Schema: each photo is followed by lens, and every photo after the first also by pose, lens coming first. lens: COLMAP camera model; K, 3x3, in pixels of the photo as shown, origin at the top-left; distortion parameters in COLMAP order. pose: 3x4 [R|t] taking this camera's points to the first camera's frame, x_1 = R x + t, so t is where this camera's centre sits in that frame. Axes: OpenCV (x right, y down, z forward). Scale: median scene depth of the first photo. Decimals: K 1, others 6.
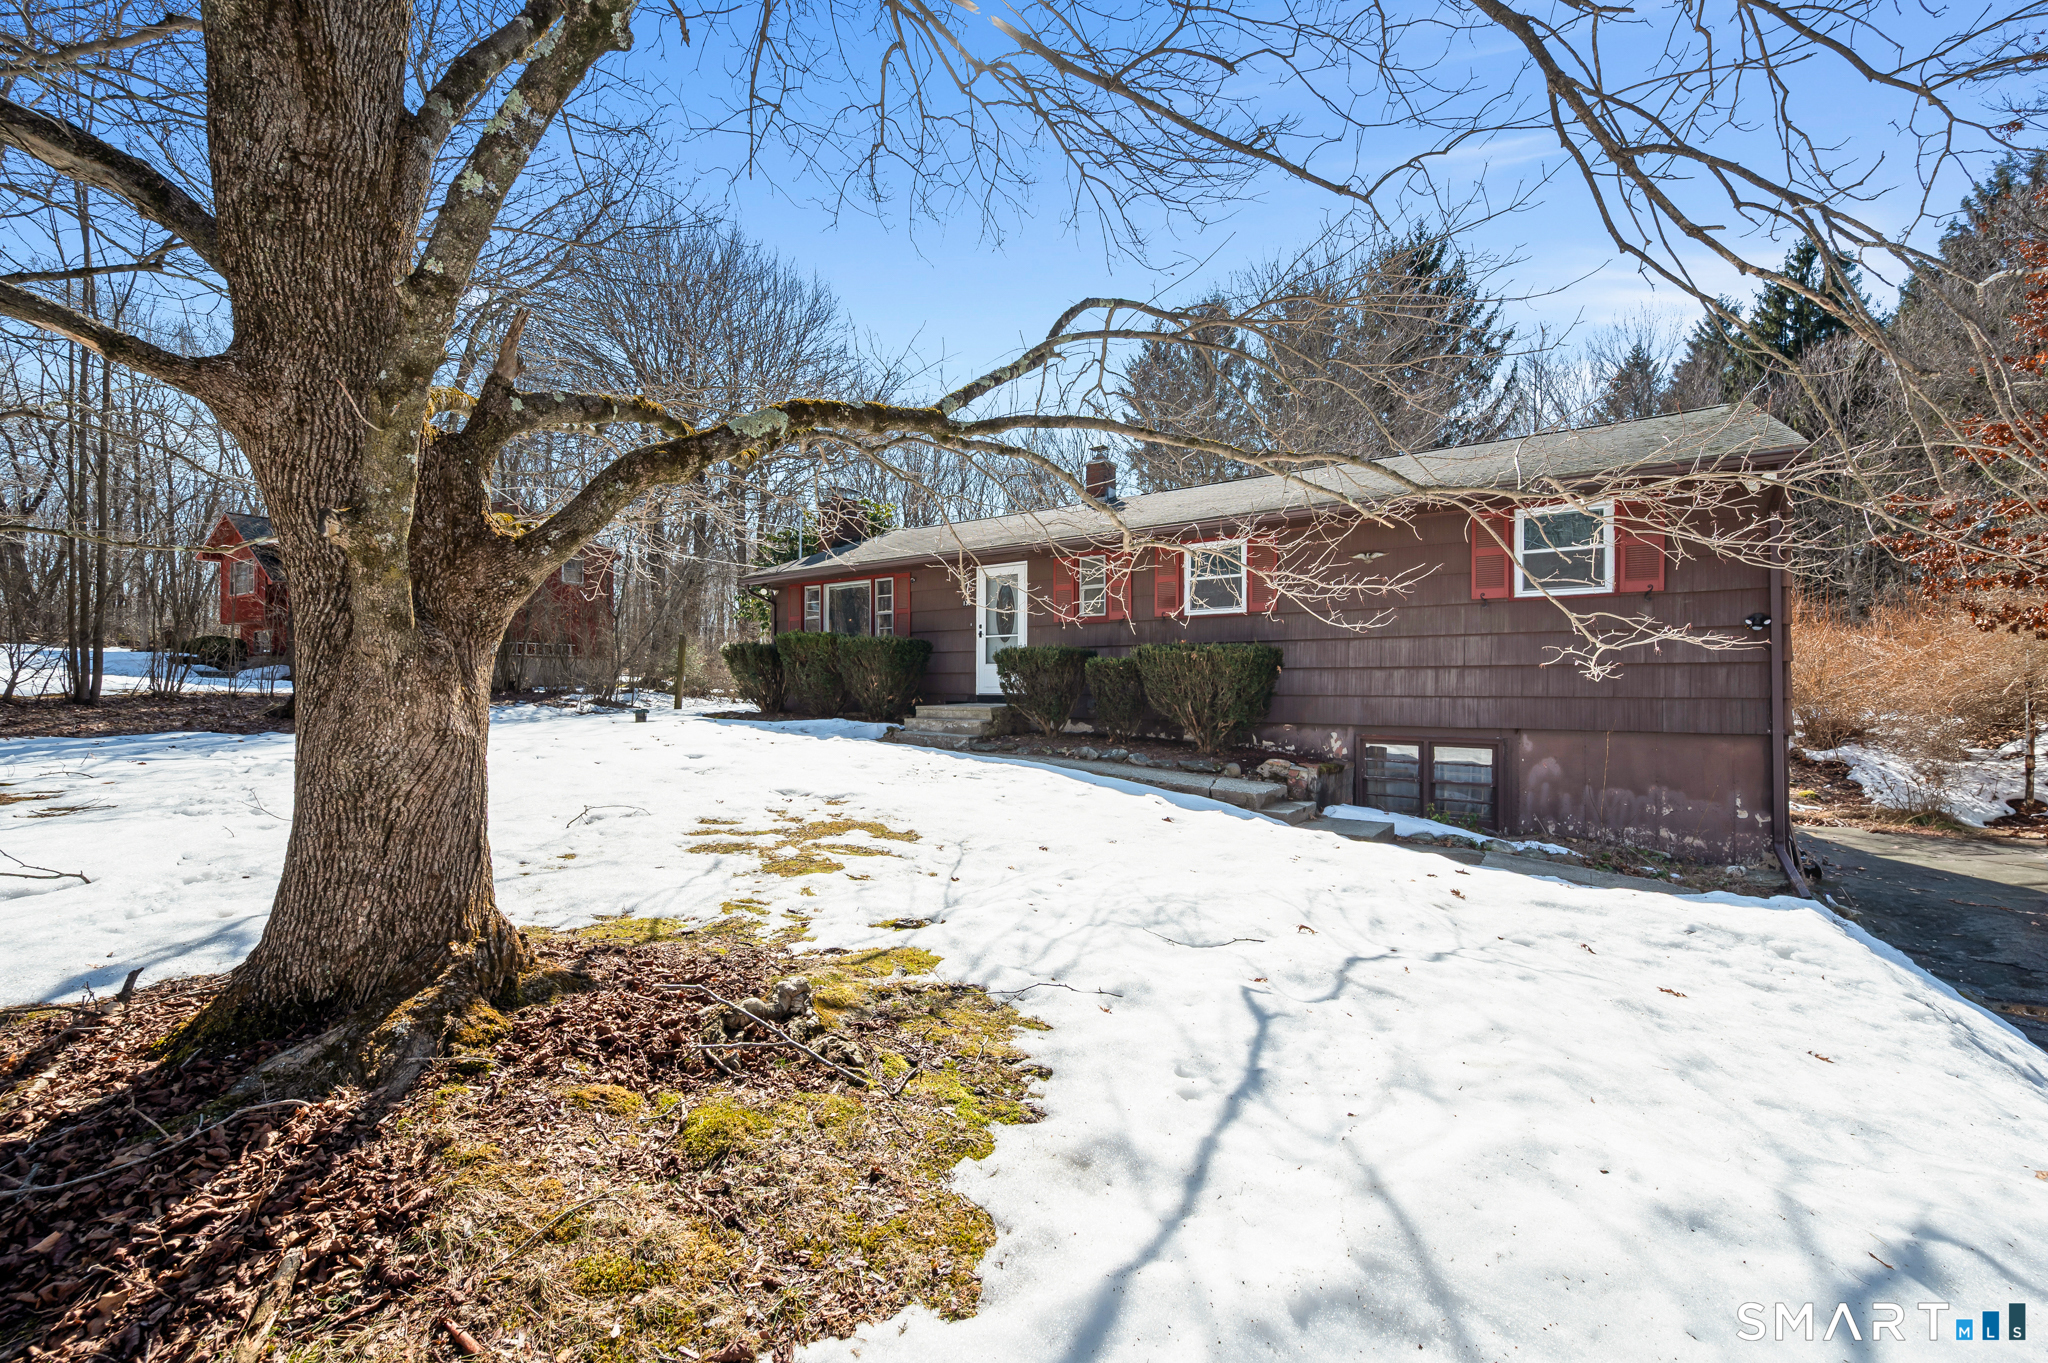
lens RADIAL K [[819.2, 0, 1013.7], [0, 819.2, 673.5], [0, 0, 1]] dist [-0.001601, -0.000359]
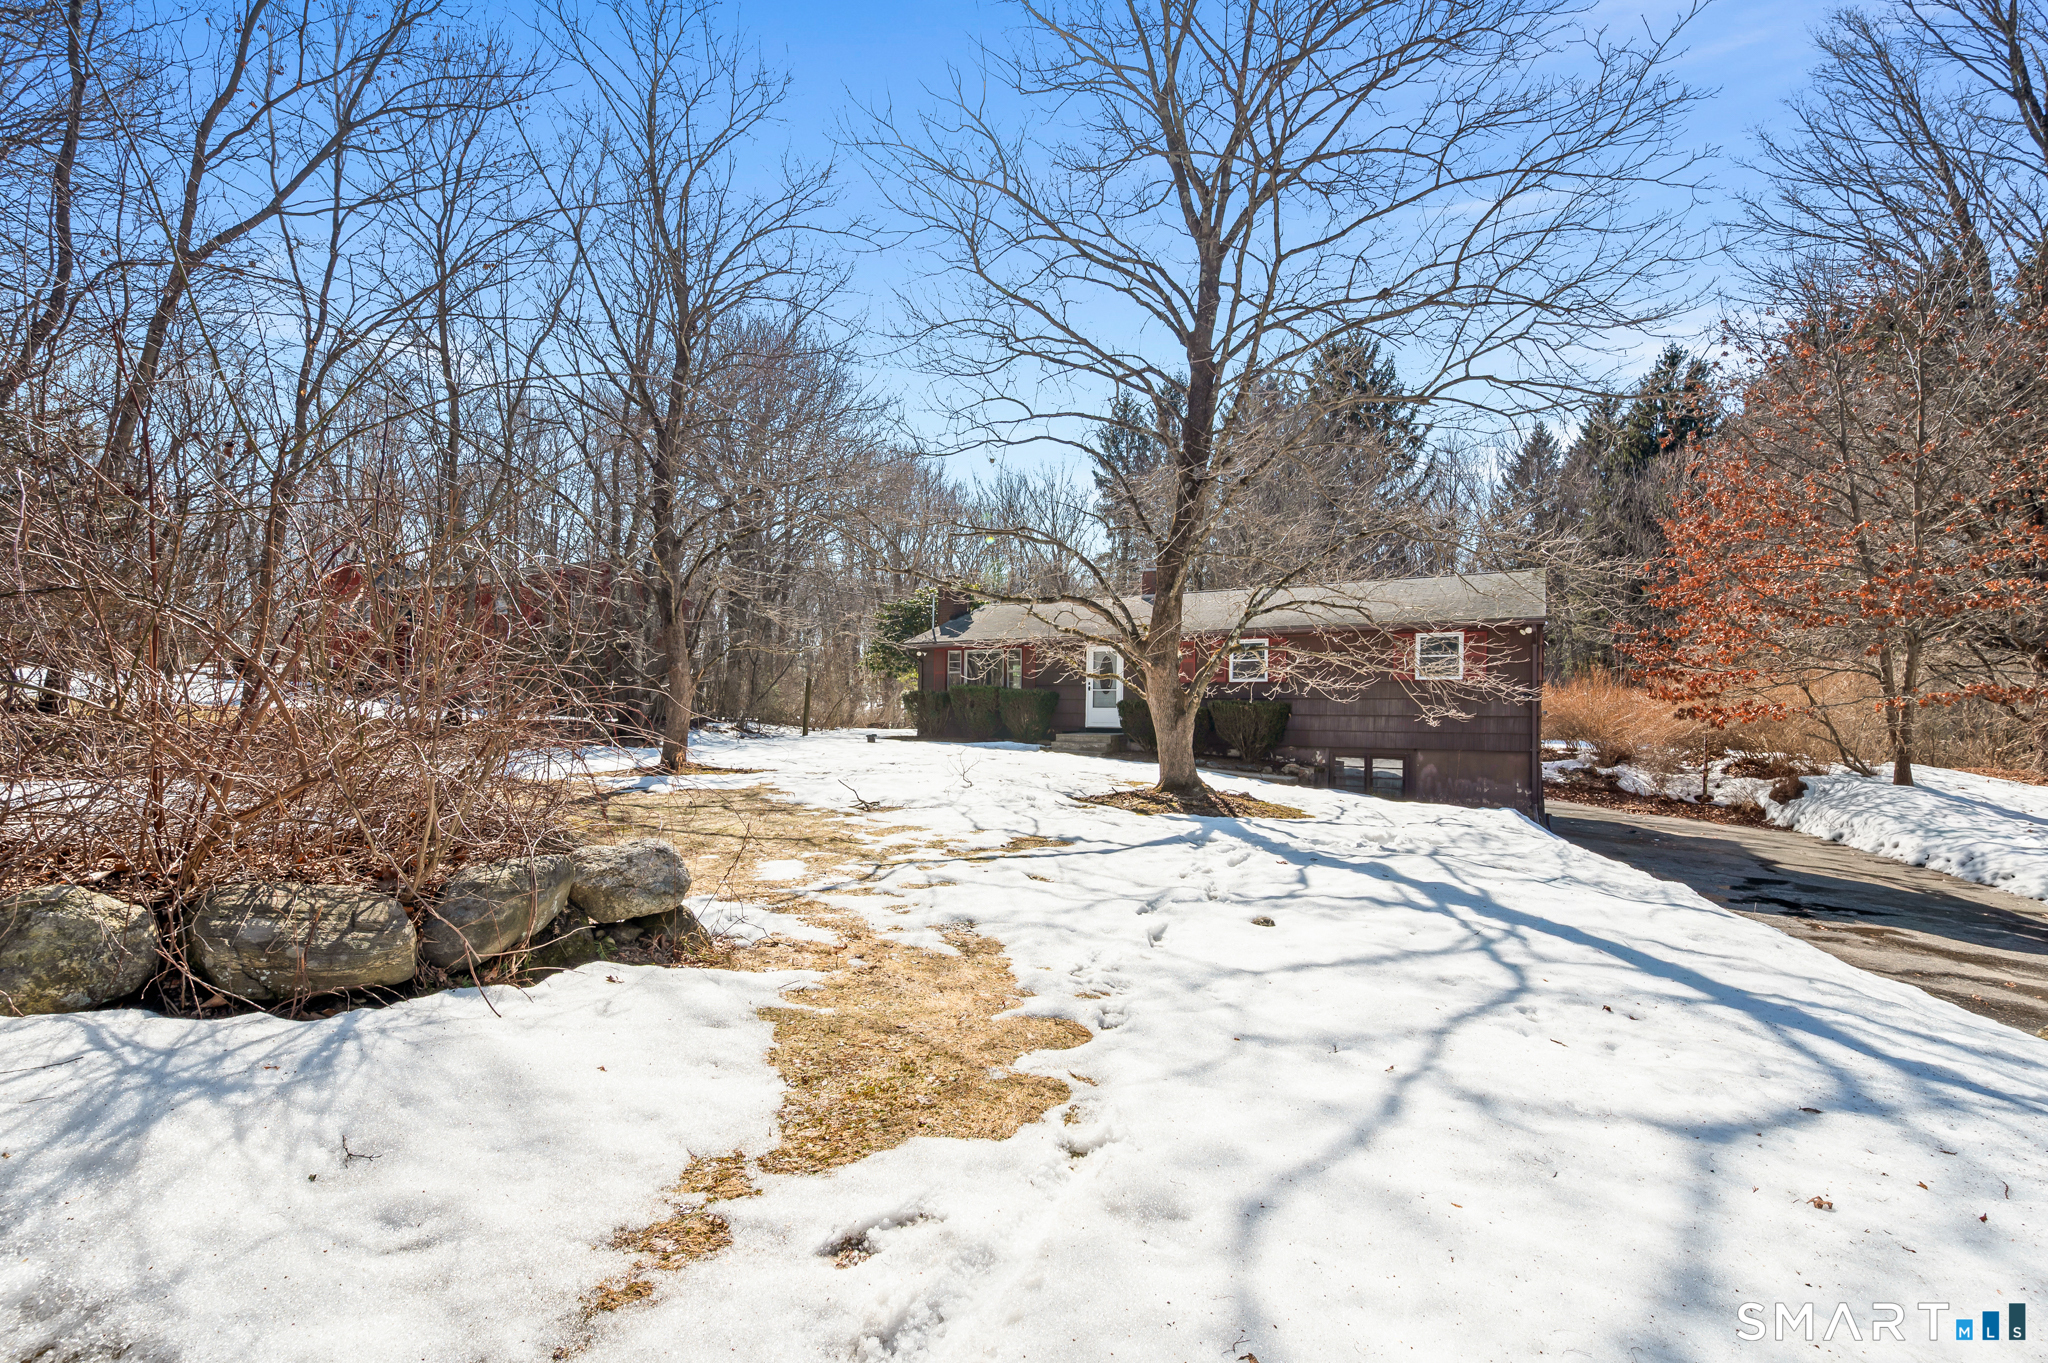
lens RADIAL K [[827.2, 0, 1024.1], [0, 827.2, 699.3], [0, 0, 1]] dist [0.000609, -0.000079]
pose [[0.996233, 0.013449, 0.085667, -0.272792], [-0.012916, 0.999894, -0.006776, -0.013658], [-0.085749, 0.005644, 0.996301, -0.500801]]
